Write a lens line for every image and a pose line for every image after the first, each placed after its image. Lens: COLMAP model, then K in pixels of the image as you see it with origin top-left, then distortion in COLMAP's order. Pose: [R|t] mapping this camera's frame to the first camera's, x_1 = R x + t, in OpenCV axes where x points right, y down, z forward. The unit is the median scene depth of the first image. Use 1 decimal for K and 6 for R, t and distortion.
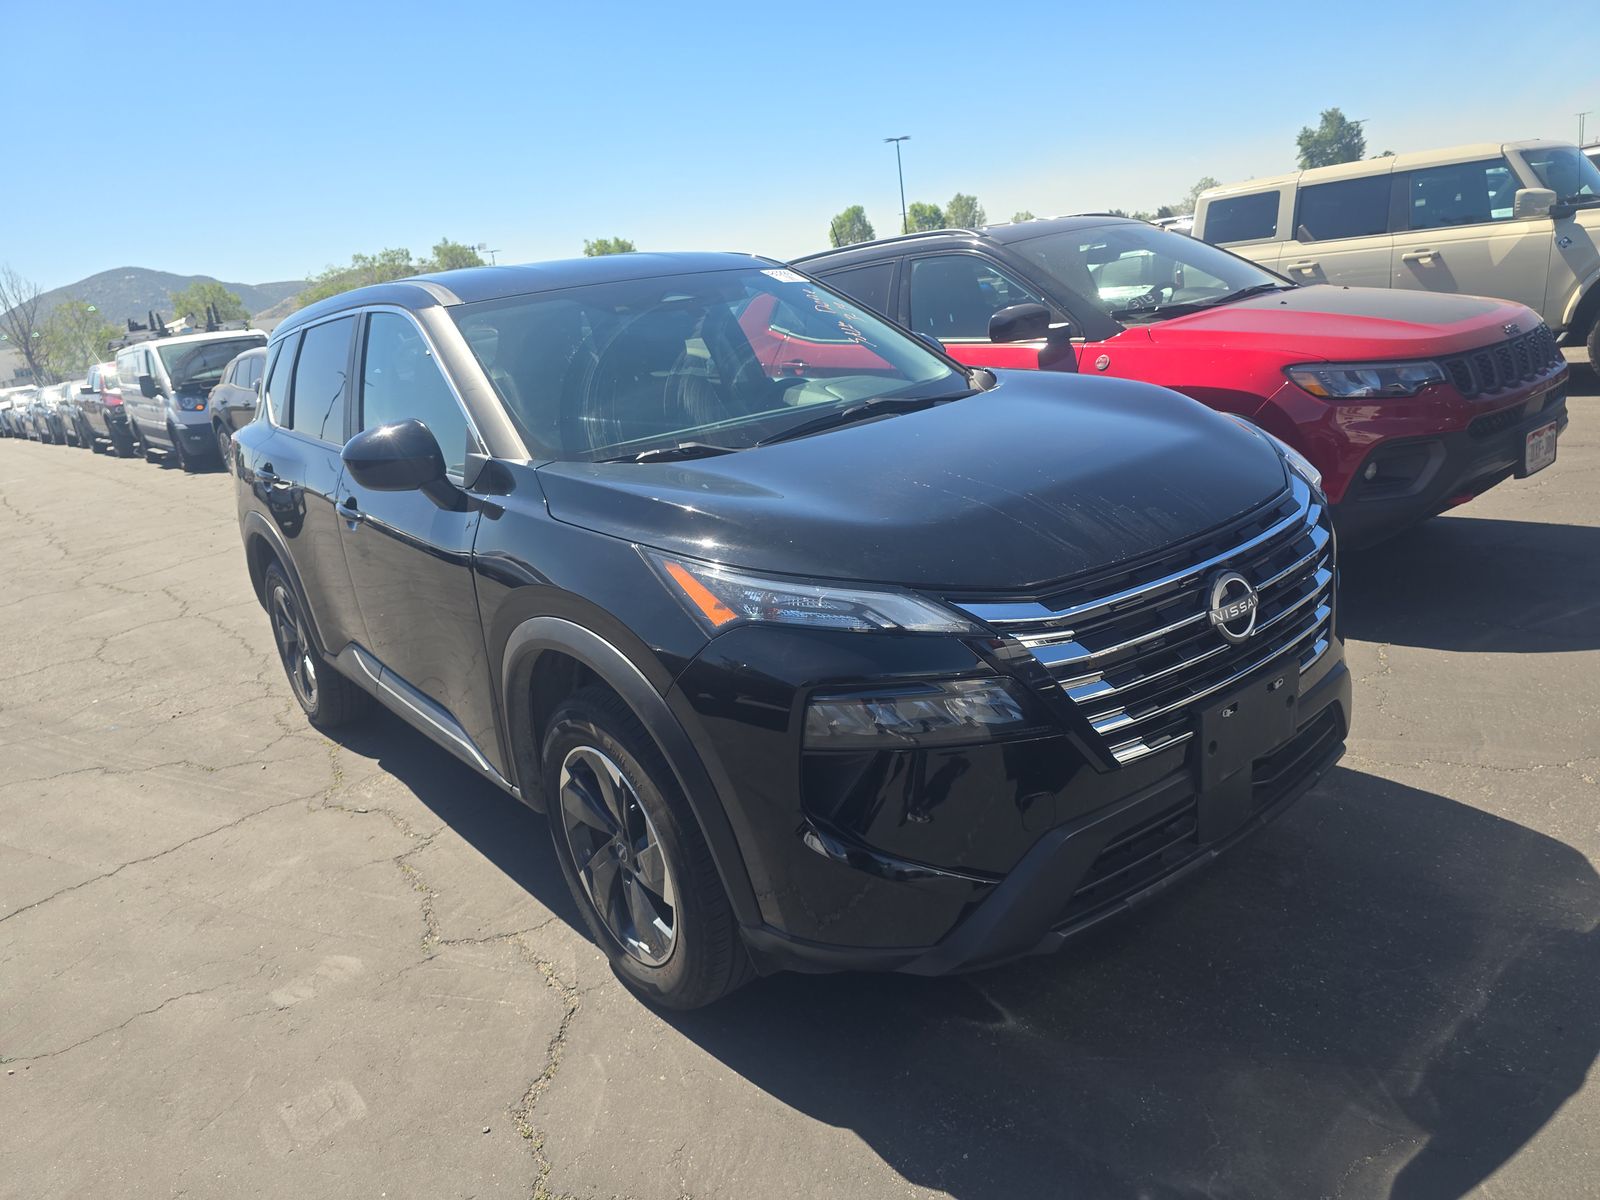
lens RADIAL K [[1059.1, 0, 798.7], [0, 1059.1, 600.0], [0, 0, 1]] dist [0.037981, -0.036387]
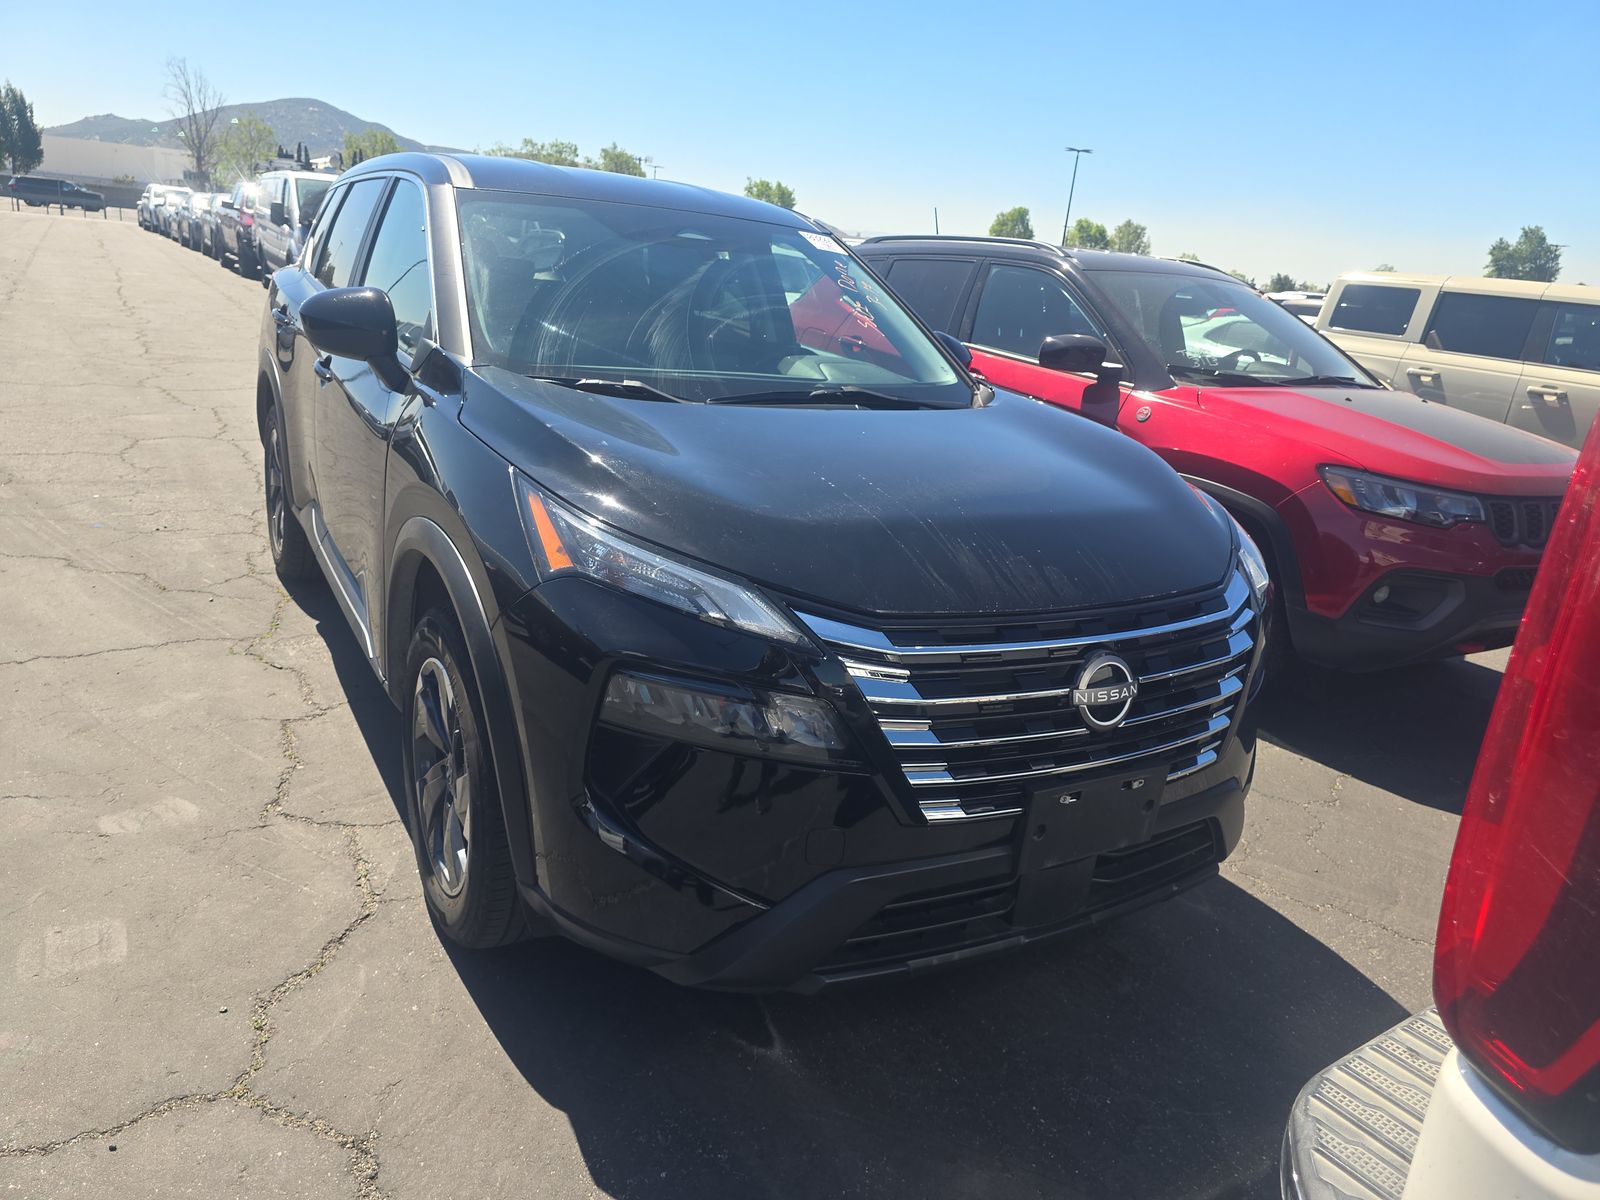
lens RADIAL K [[1059.1, 0, 798.0], [0, 1059.1, 598.2], [0, 0, 1]] dist [0.037981, -0.036387]
pose [[0.965754, 0.254455, -0.050717, 0.131055], [-0.253131, 0.966931, 0.031128, -0.025019], [0.056960, -0.017224, 0.998228, 0.045004]]
